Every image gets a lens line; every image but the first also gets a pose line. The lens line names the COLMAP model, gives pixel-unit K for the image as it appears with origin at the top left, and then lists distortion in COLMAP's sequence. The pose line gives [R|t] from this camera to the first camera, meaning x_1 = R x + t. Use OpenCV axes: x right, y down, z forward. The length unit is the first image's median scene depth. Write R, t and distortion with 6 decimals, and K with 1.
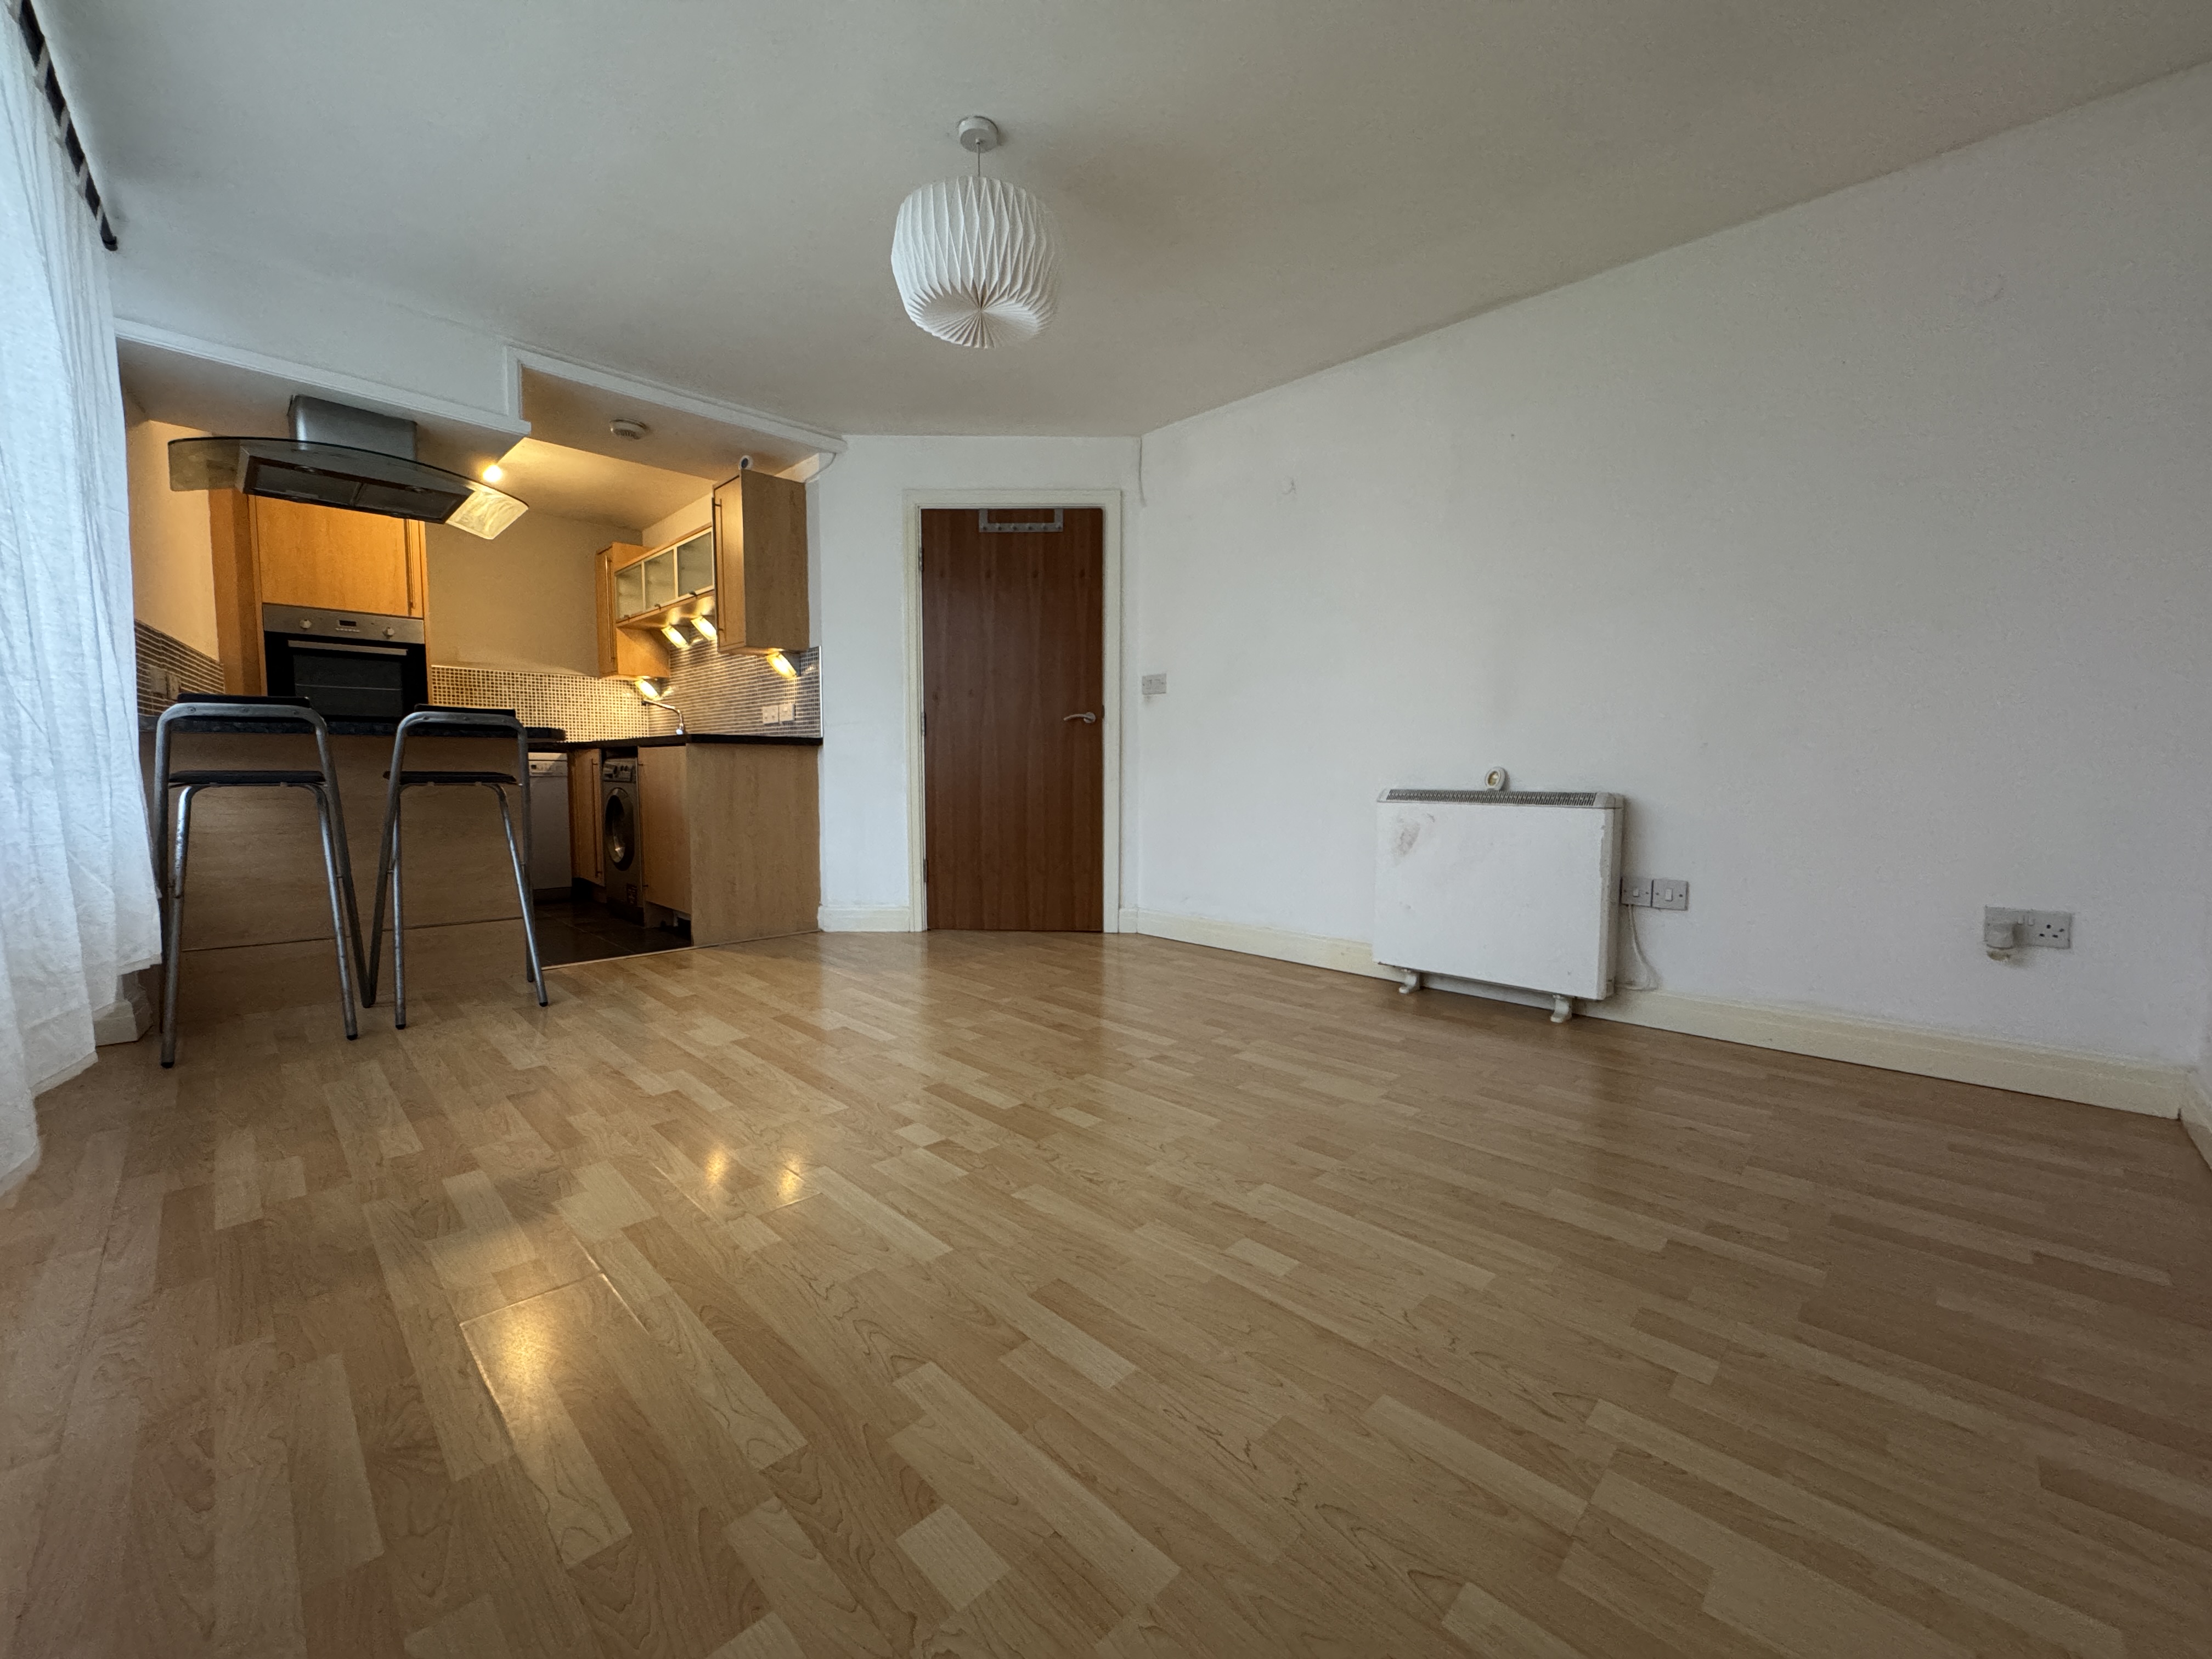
lens RADIAL K [[884.9, 0, 1104.7], [0, 884.9, 841.7], [0, 0, 1]] dist [-0.010281, -0.000248]
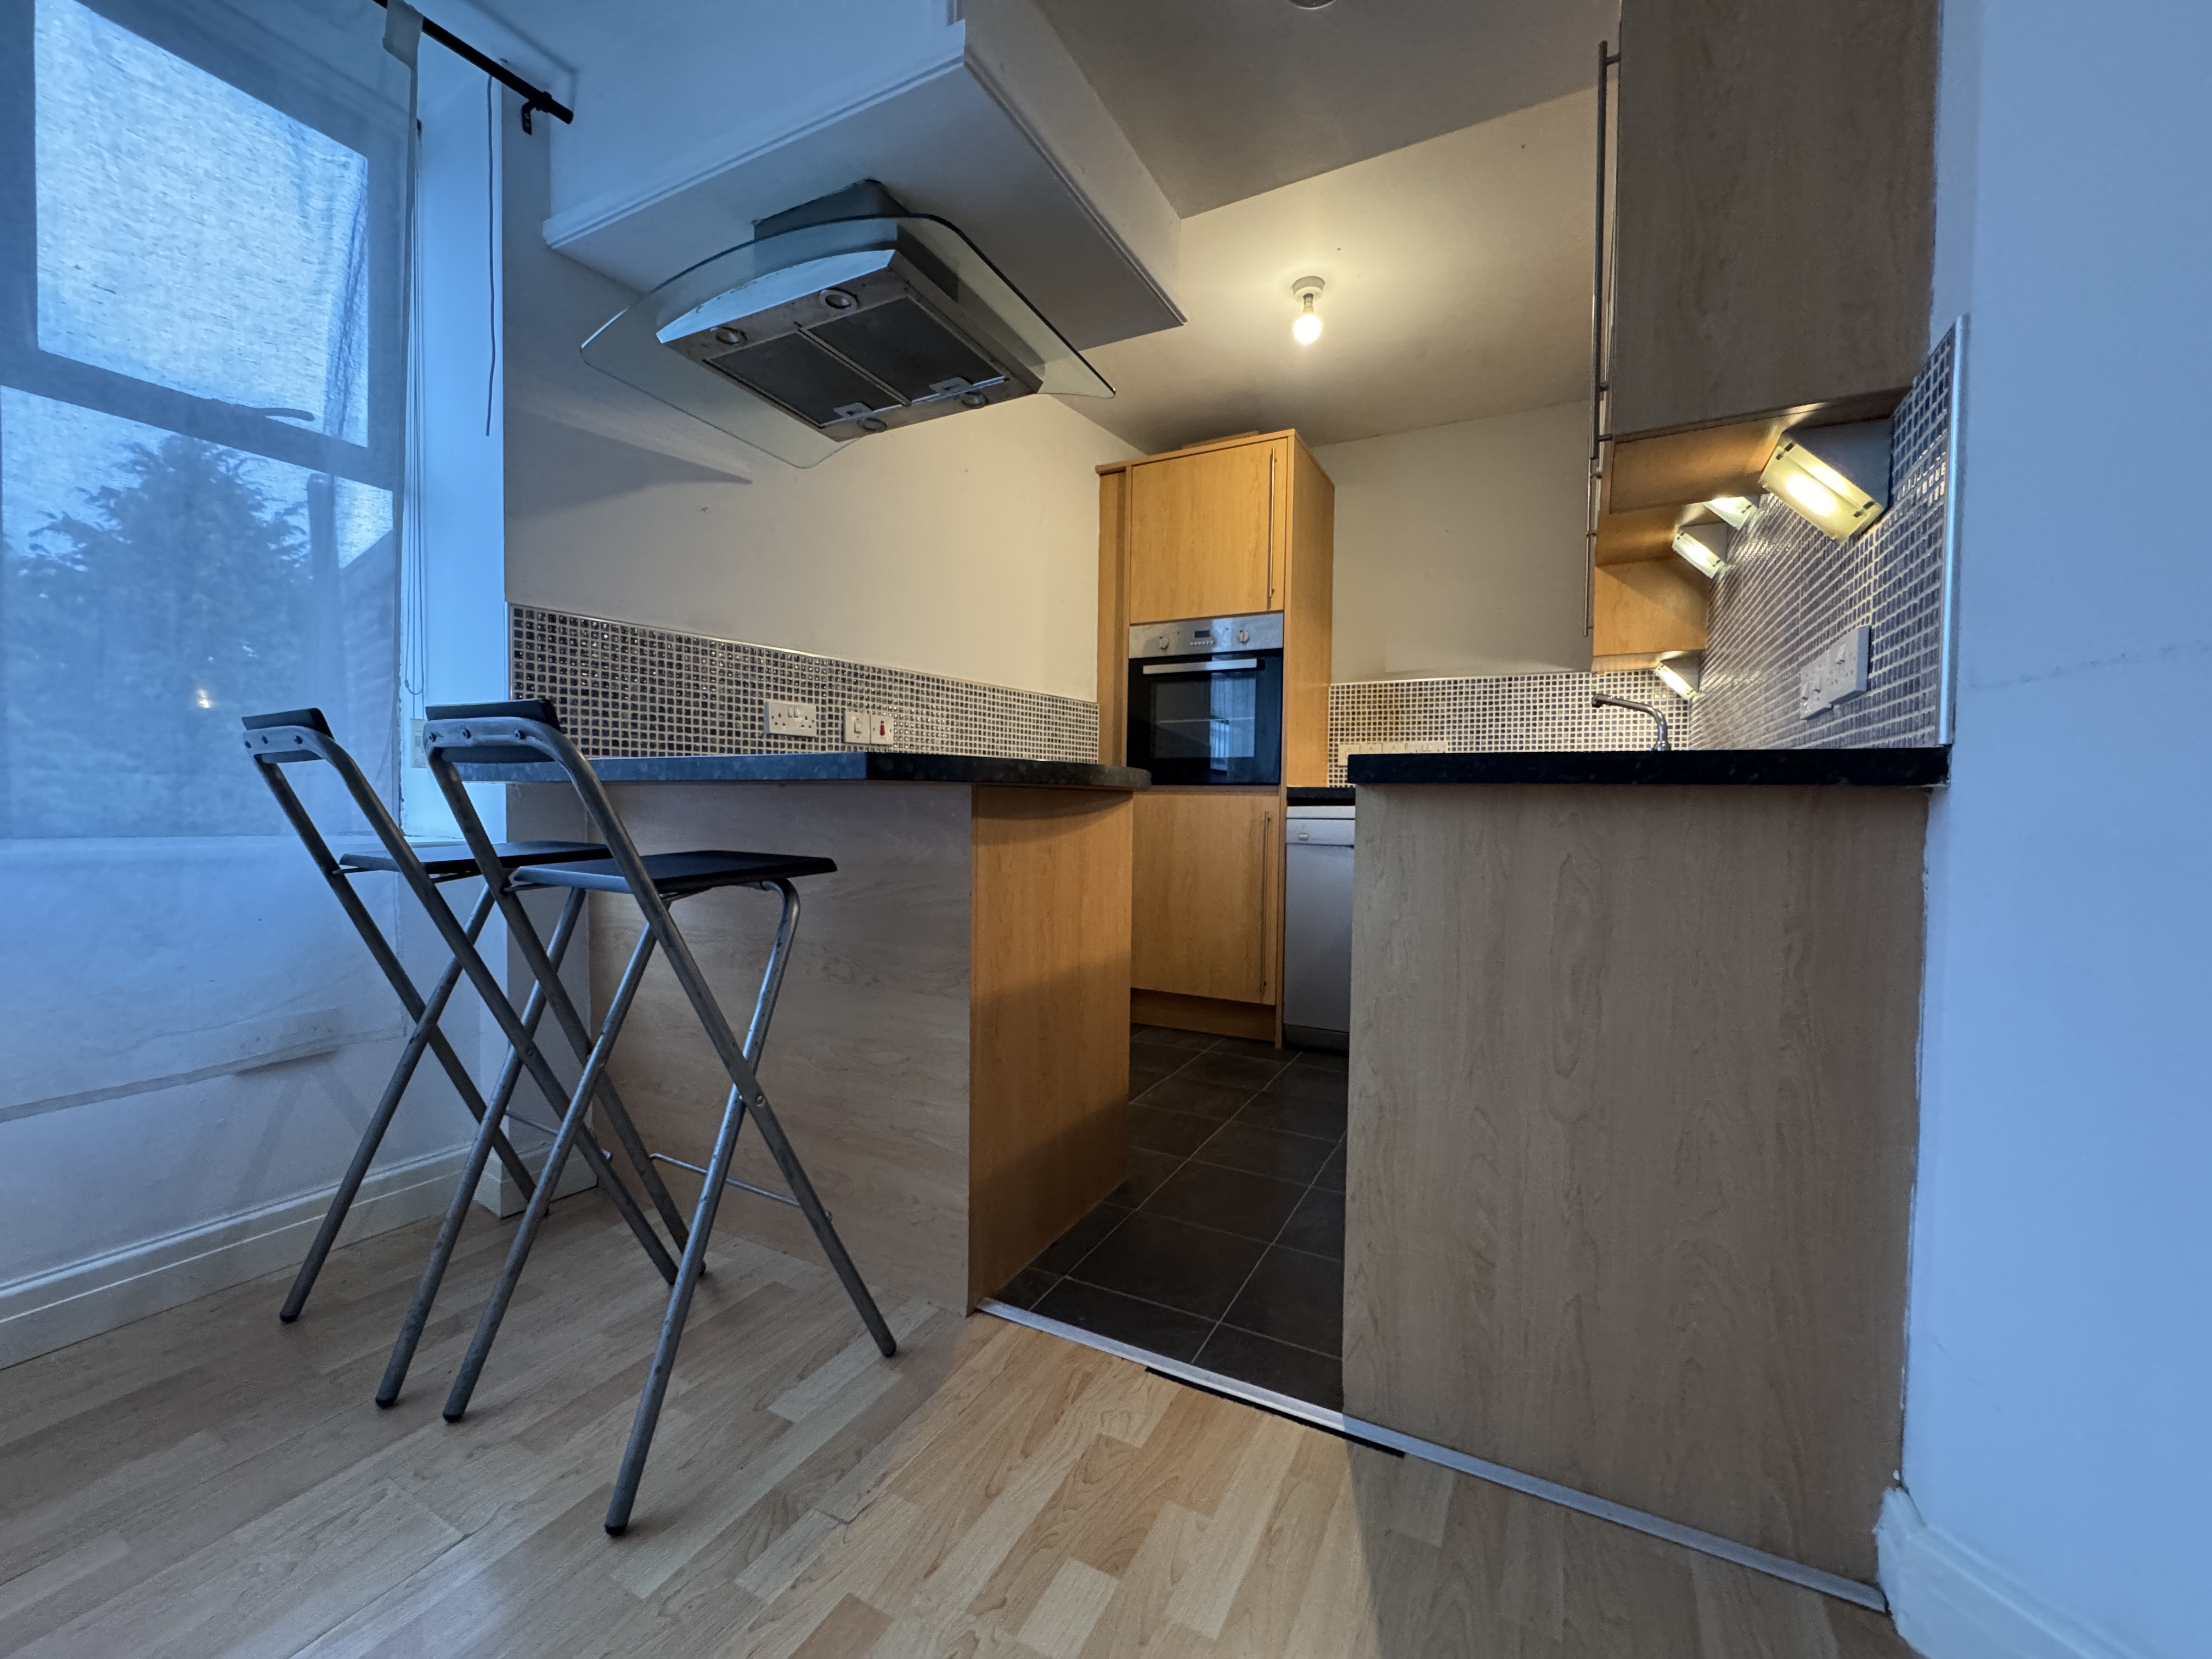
lens RADIAL K [[884.9, 0, 1110.5], [0, 884.9, 829.9], [0, 0, 1]] dist [-0.010281, -0.000248]
pose [[0.293238, 0.025580, -0.955697, -0.305838], [-0.089712, 0.995967, -0.000869, -0.138204], [0.951821, 0.085993, 0.294350, 1.308266]]
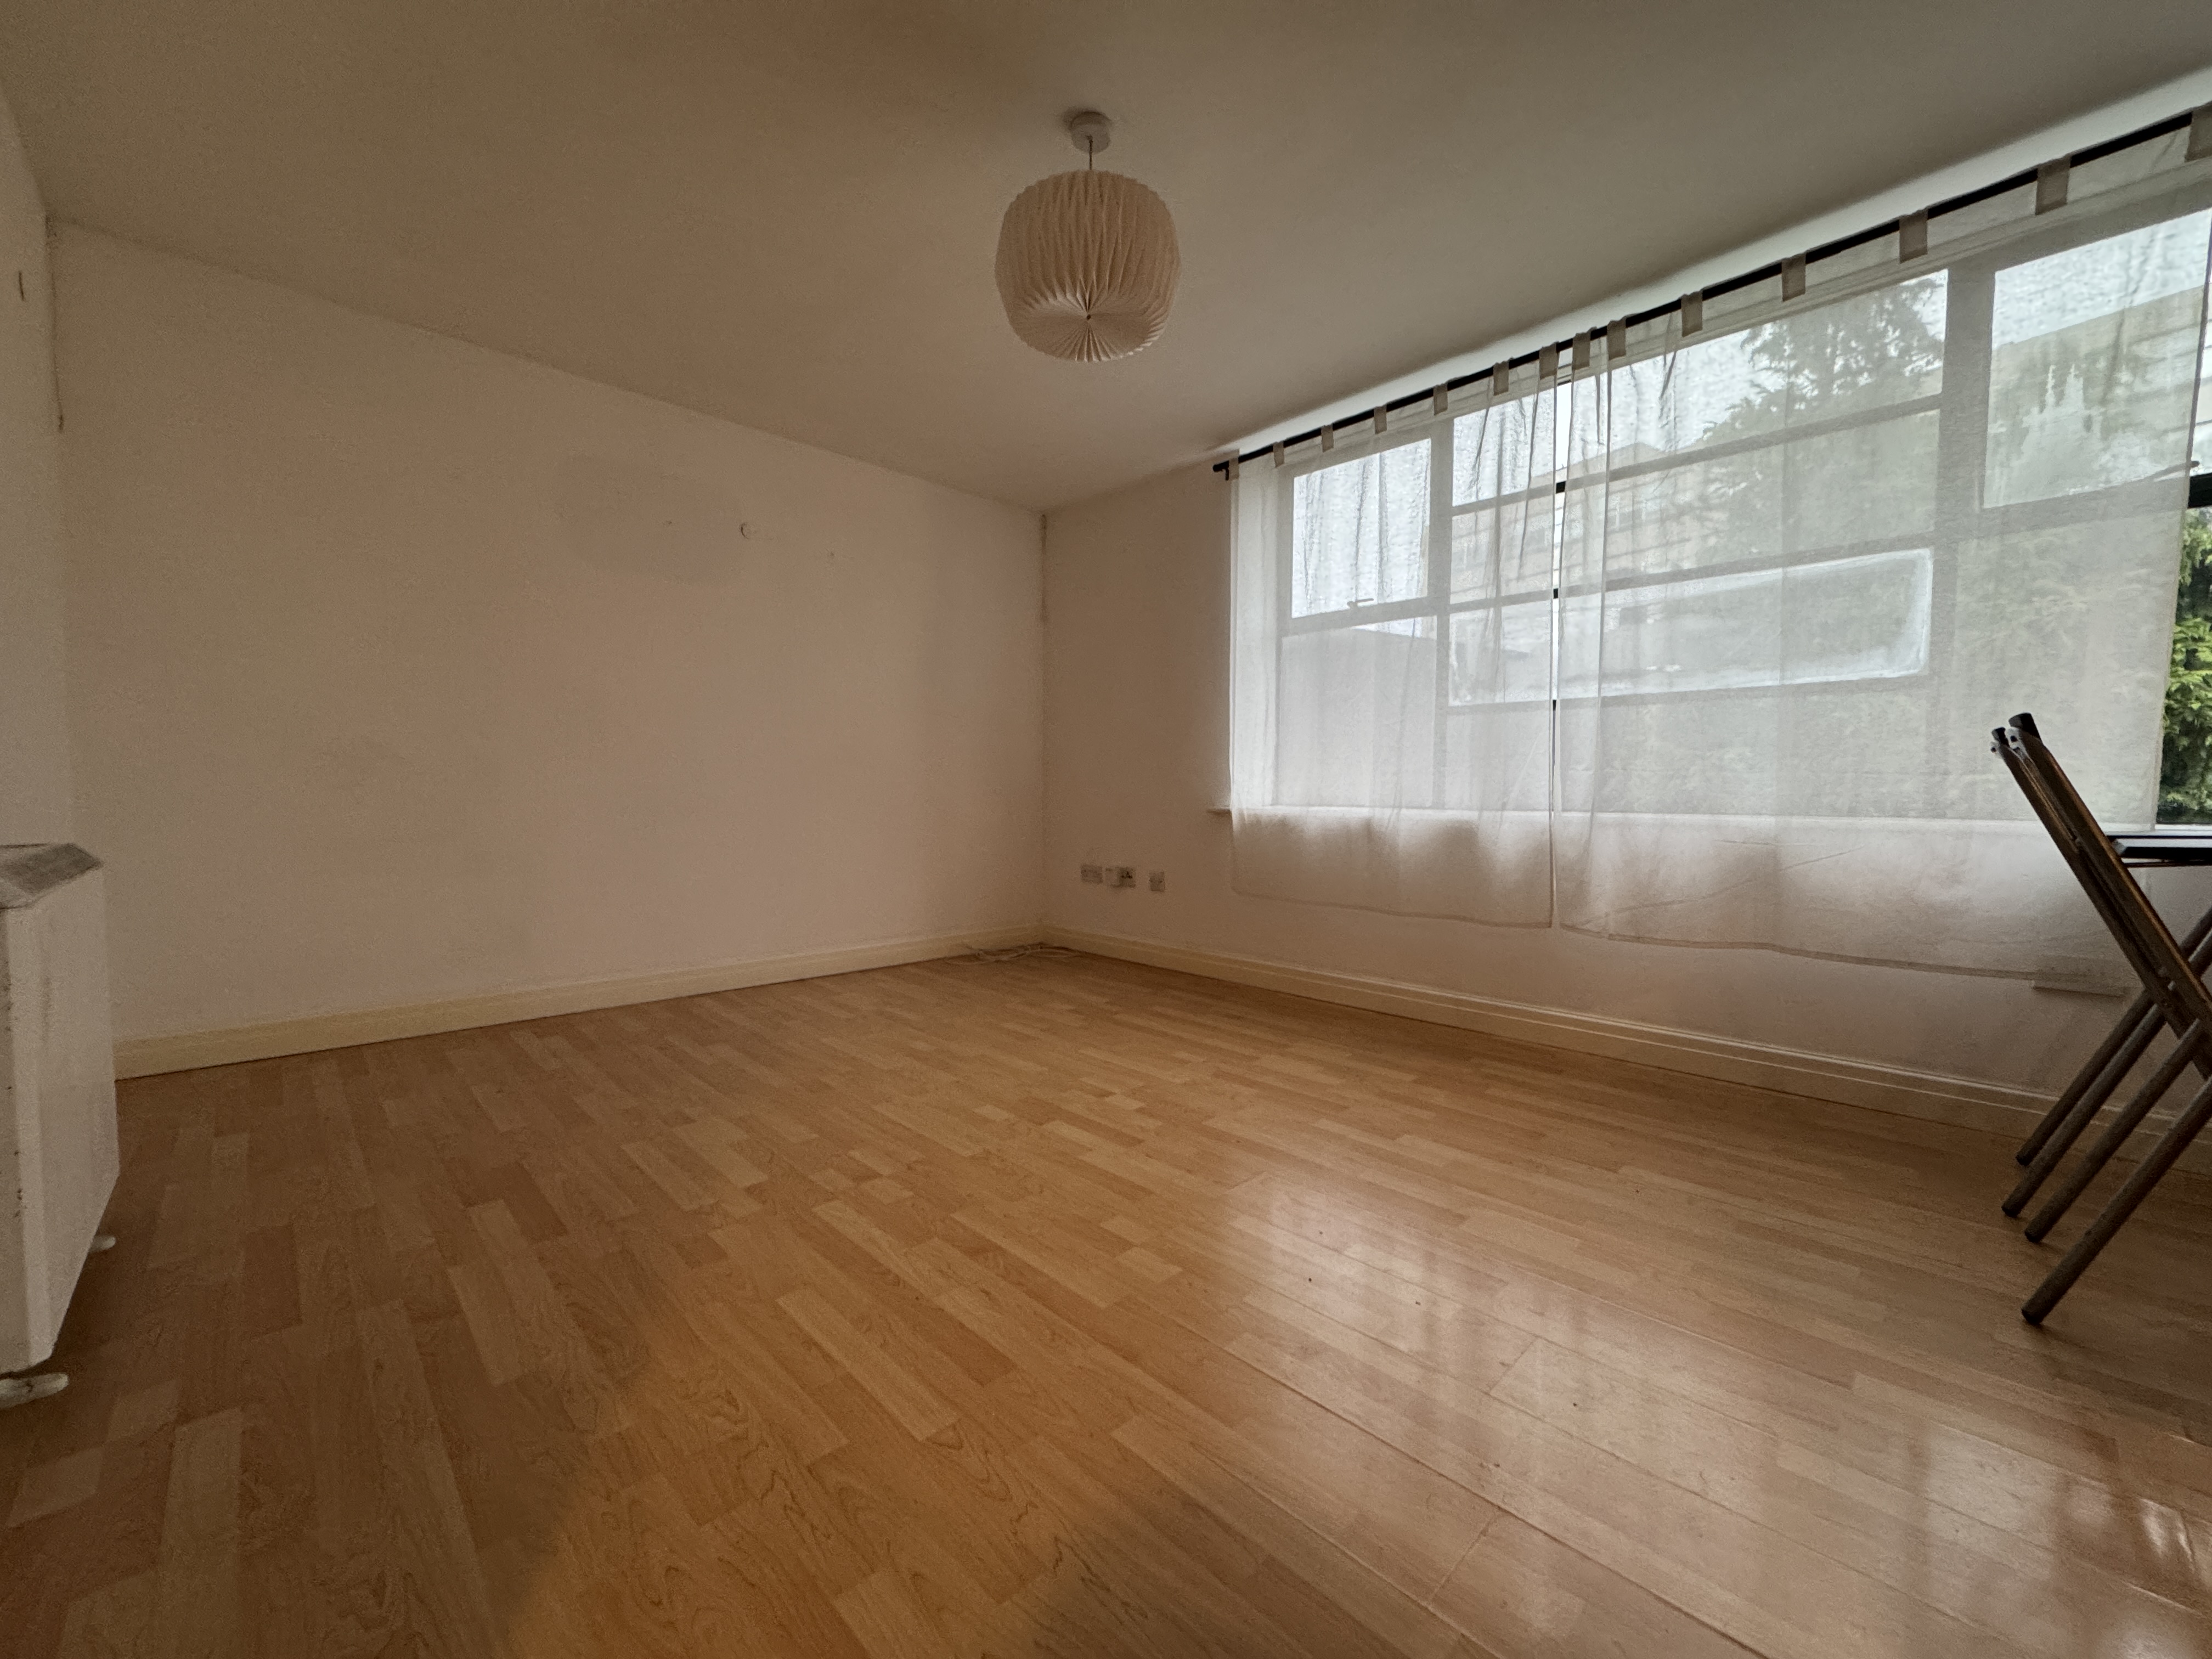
lens RADIAL K [[884.9, 0, 1104.6], [0, 884.9, 831.3], [0, 0, 1]] dist [-0.010281, -0.000248]
pose [[-0.999617, -0.015101, 0.023179, -0.168044], [-0.011965, 0.991457, 0.129886, -0.168583], [-0.024943, 0.129558, -0.991258, 1.790741]]
